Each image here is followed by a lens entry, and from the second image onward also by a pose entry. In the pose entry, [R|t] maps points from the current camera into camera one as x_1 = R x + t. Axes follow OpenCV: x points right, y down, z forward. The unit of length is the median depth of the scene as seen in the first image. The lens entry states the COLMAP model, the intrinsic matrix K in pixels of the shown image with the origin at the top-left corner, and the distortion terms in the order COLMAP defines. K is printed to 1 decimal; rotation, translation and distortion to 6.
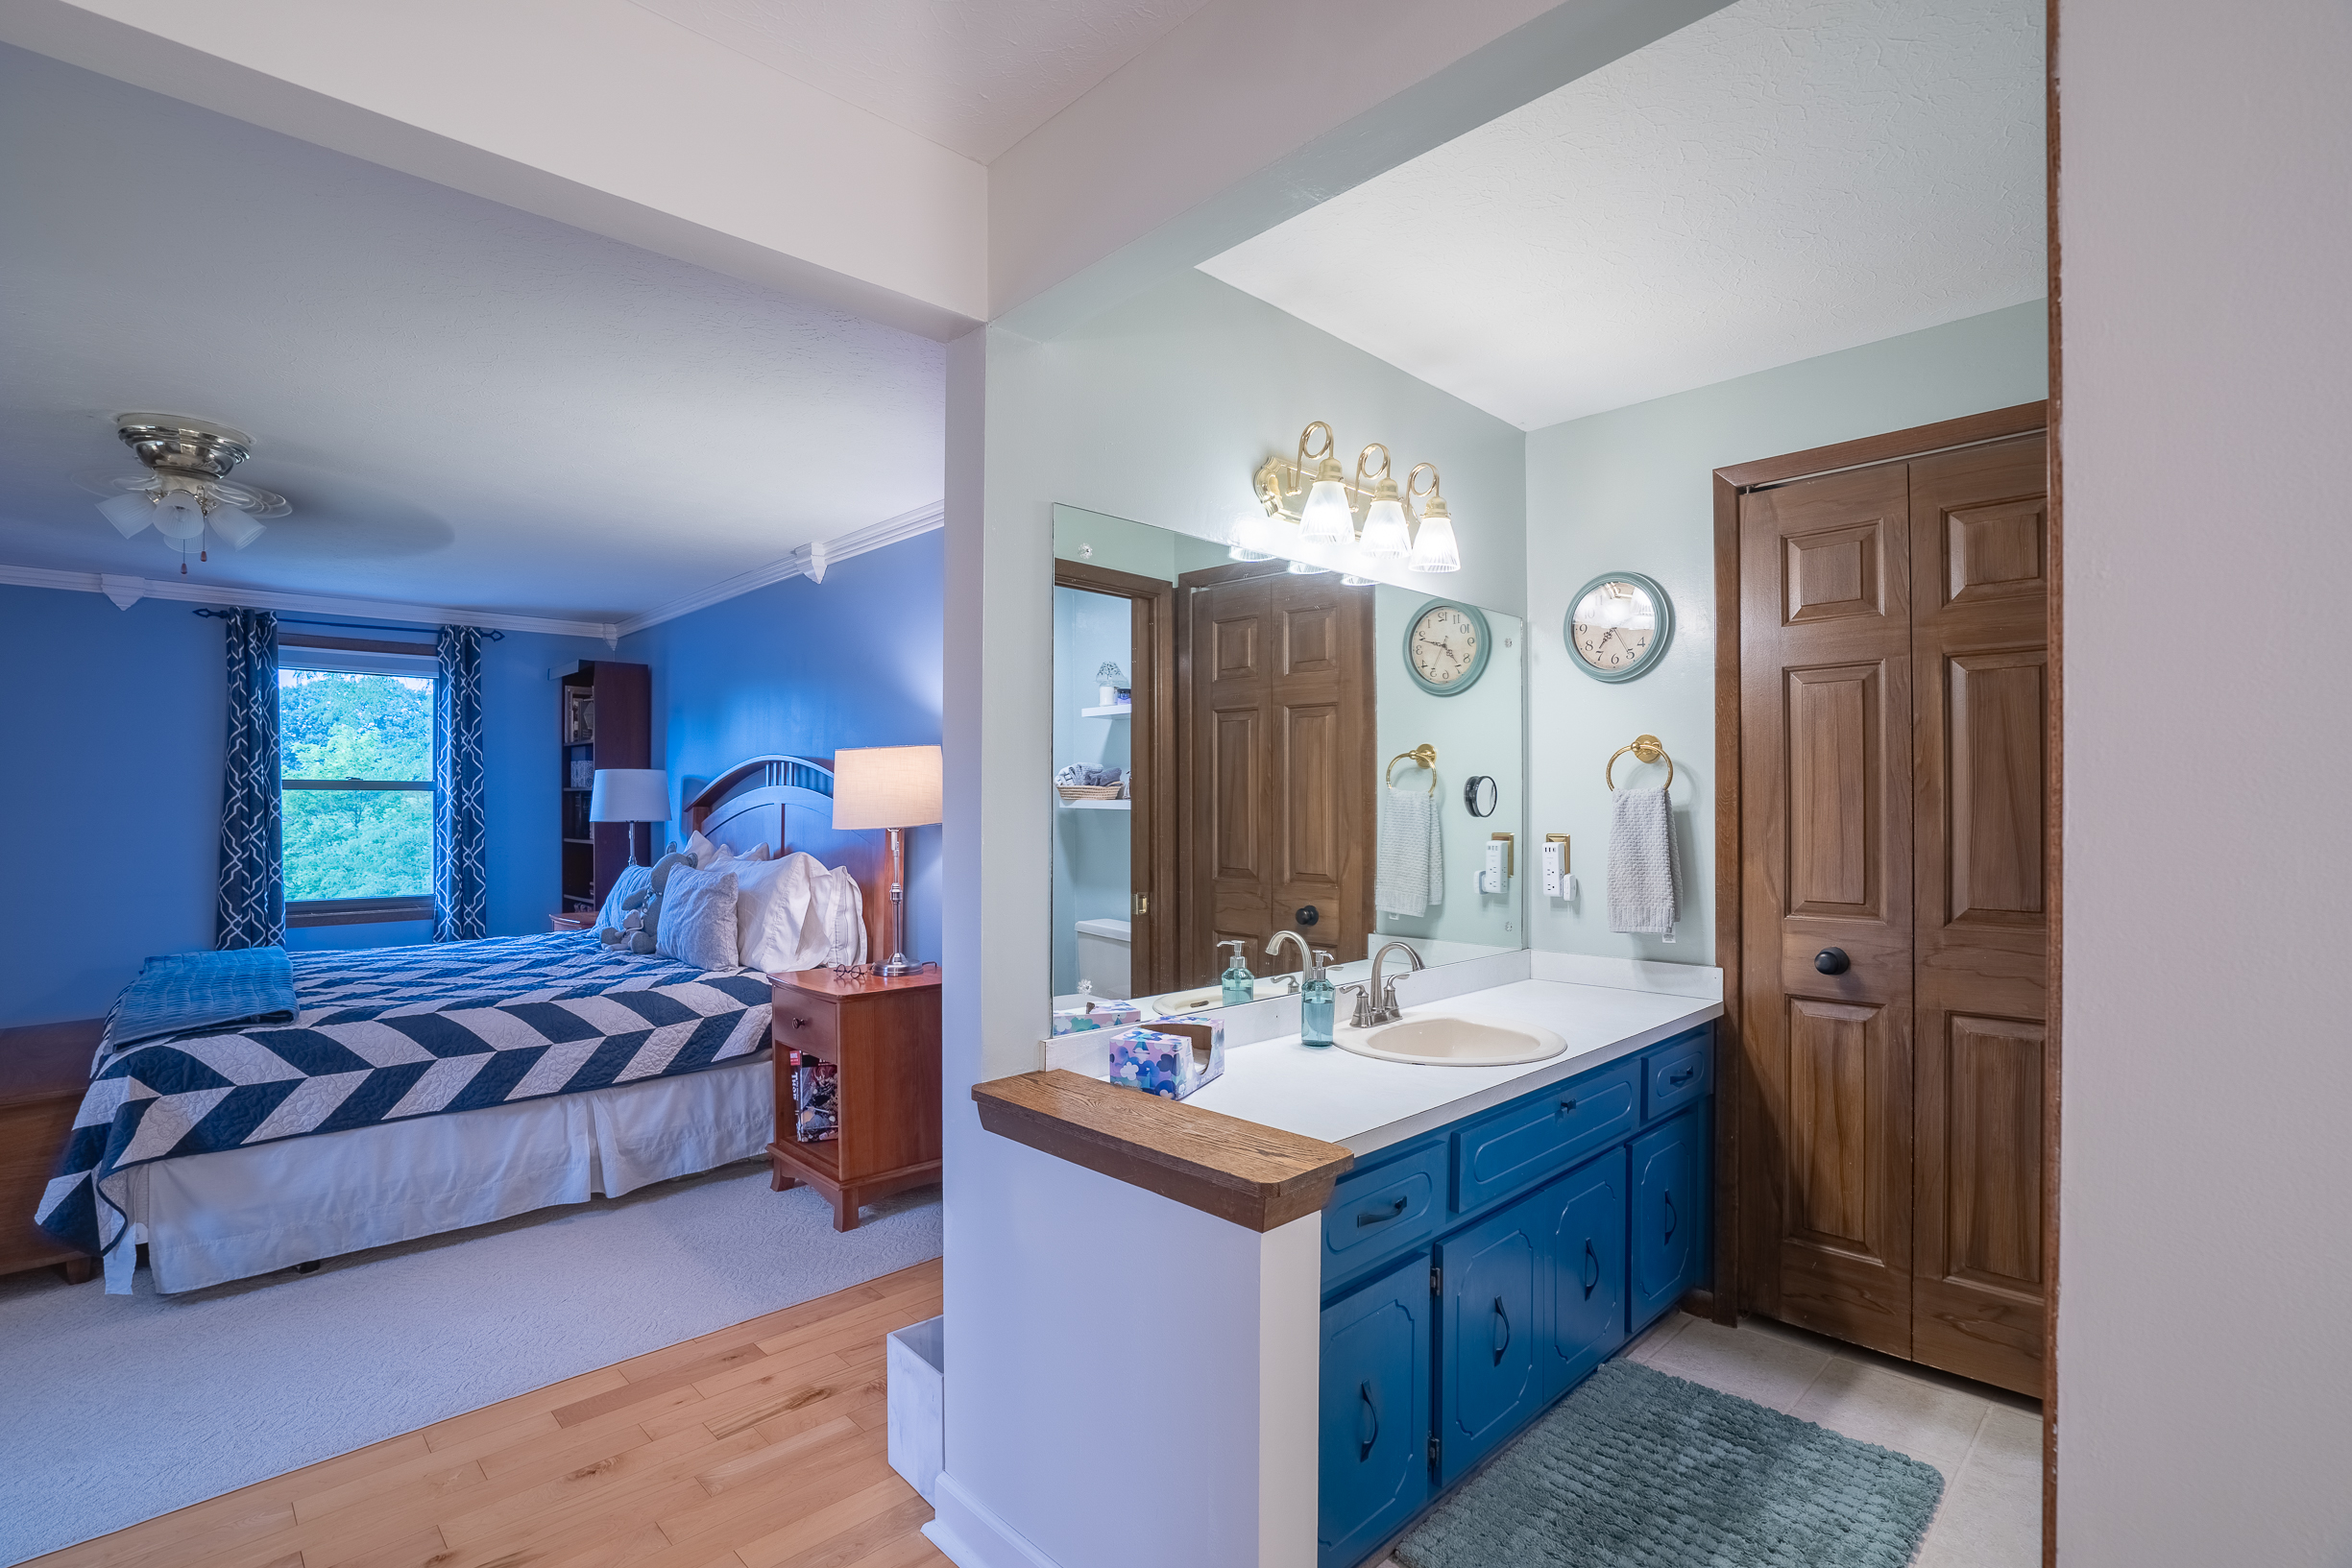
lens RADIAL K [[1126.2, 0, 1177.6], [0, 1126.2, 784.1], [0, 0, 1]] dist [-0.042955, 0.015490]
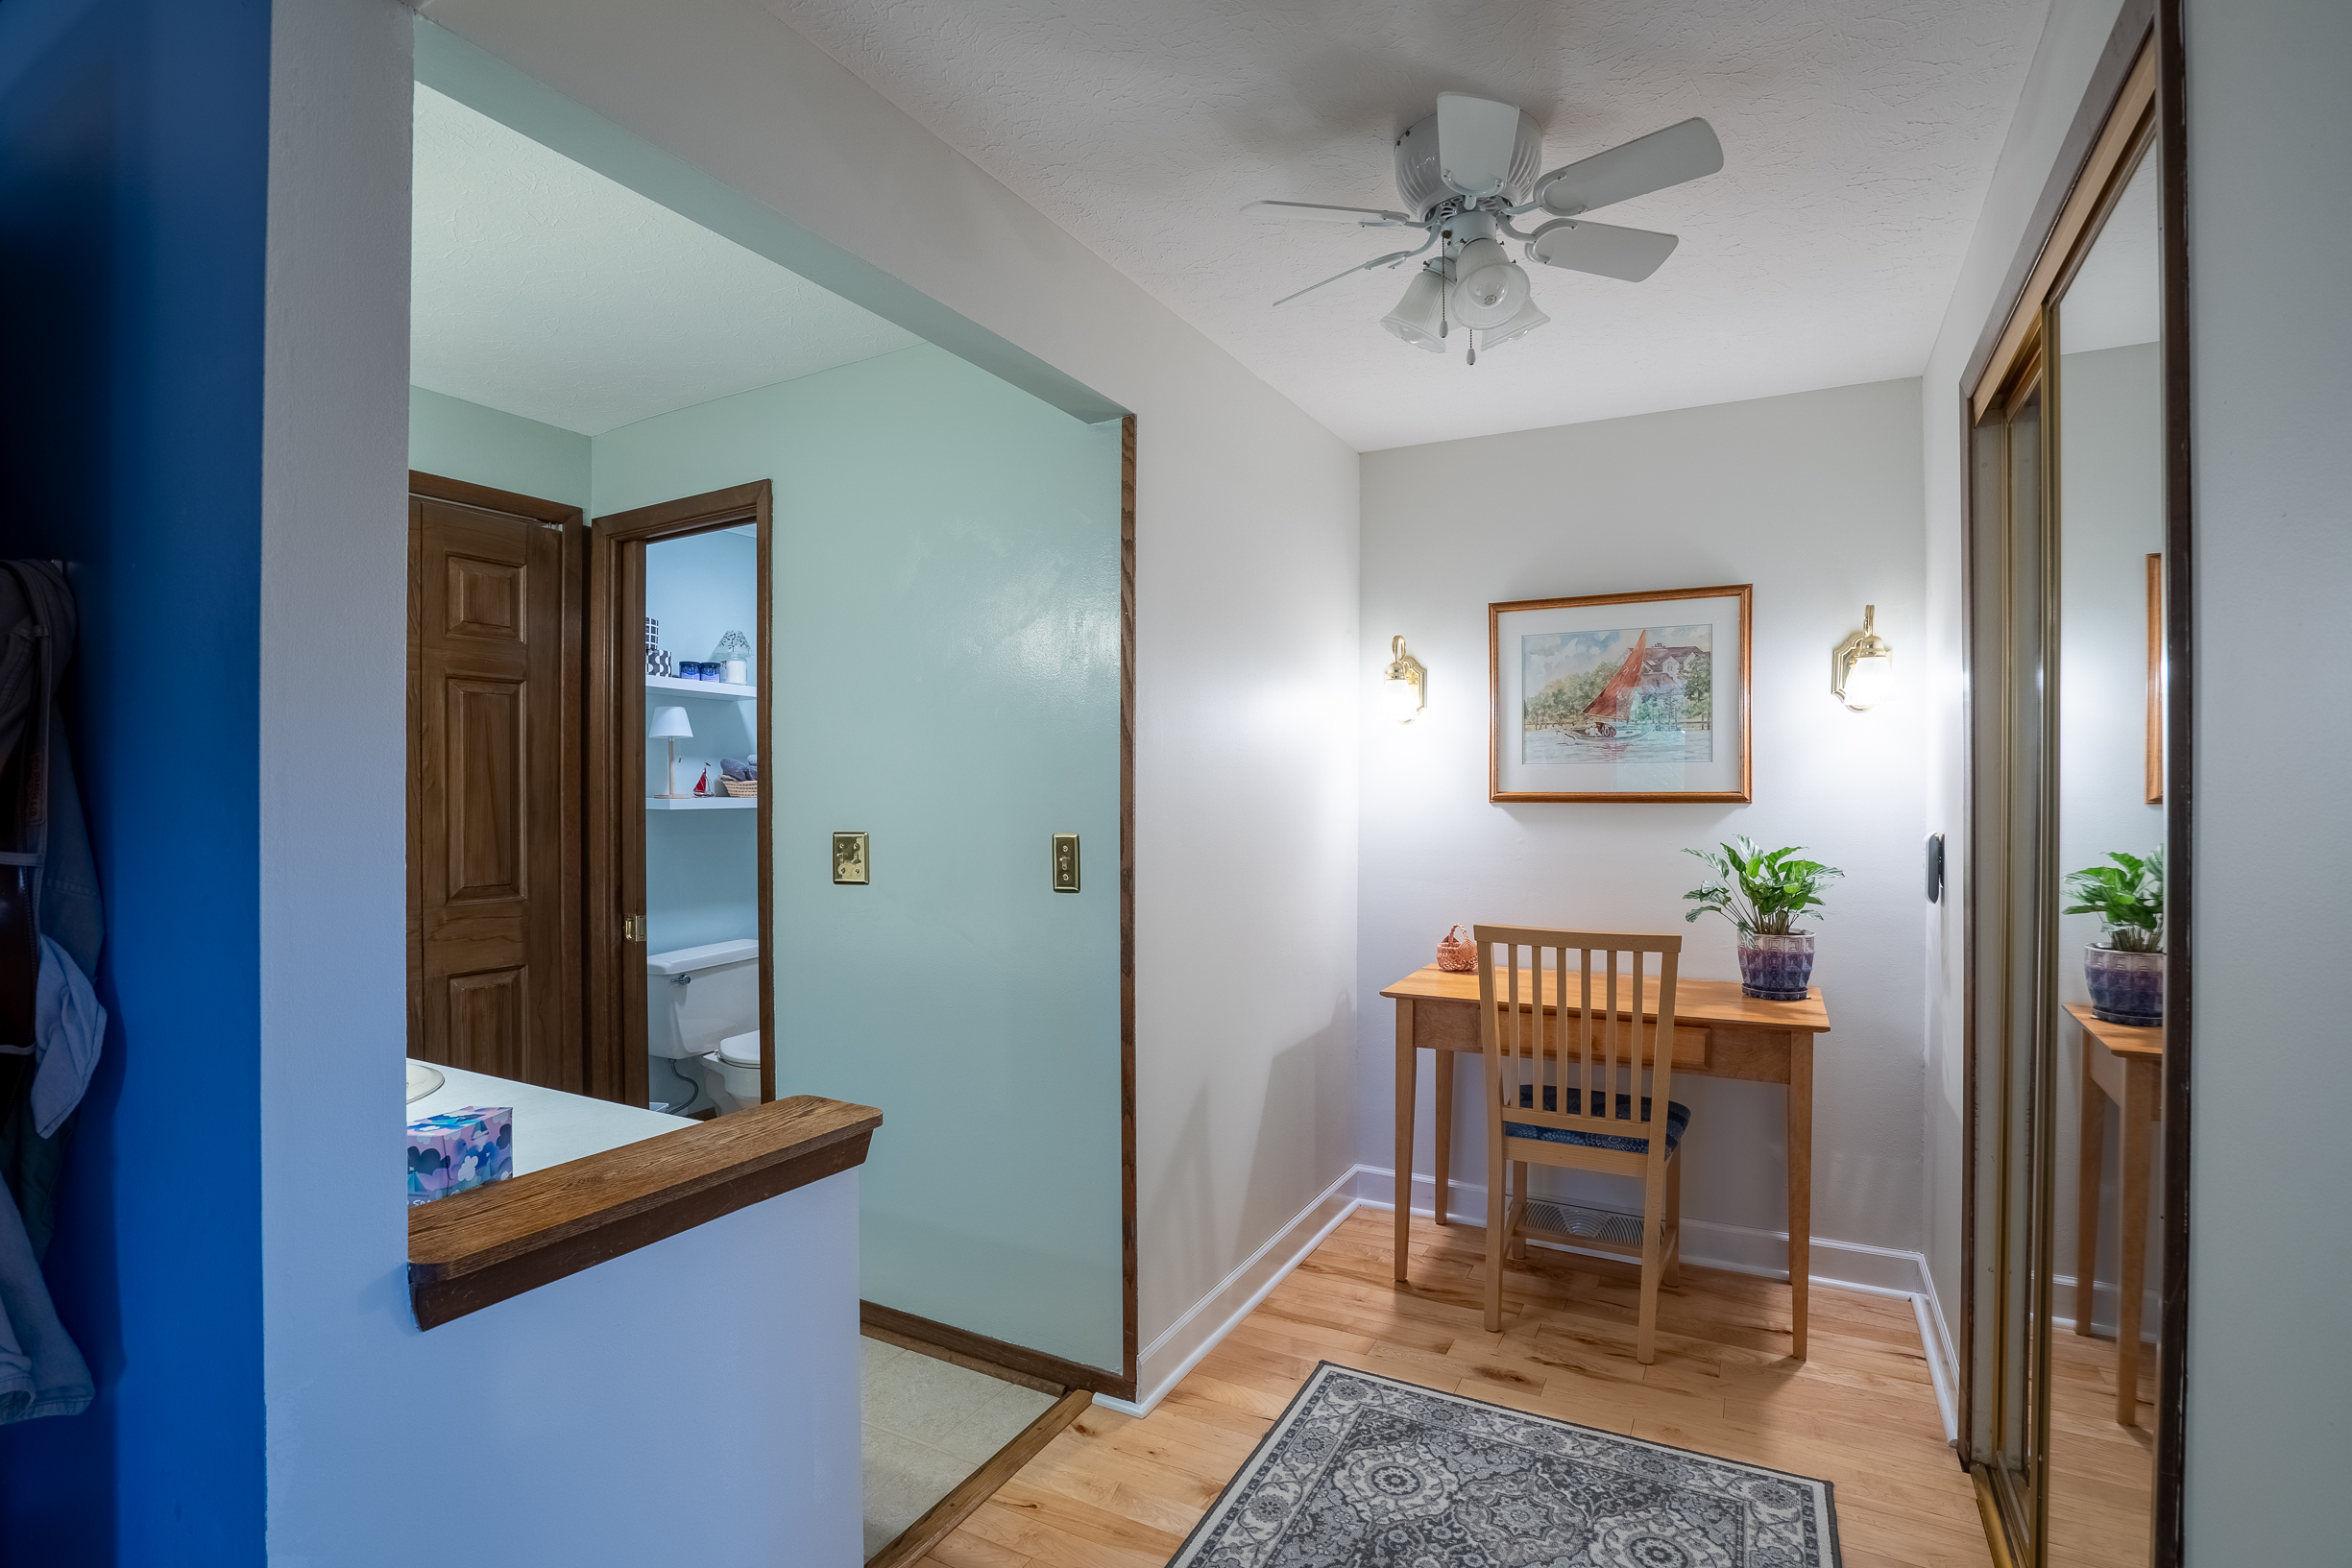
lens RADIAL K [[1126.2, 0, 1173.5], [0, 1126.2, 798.6], [0, 0, 1]] dist [-0.042955, 0.015490]
pose [[-0.293719, 0.002072, 0.955890, -0.683253], [-0.013146, 0.999894, -0.006207, 0.012397], [-0.955801, -0.014389, -0.293660, 0.618979]]
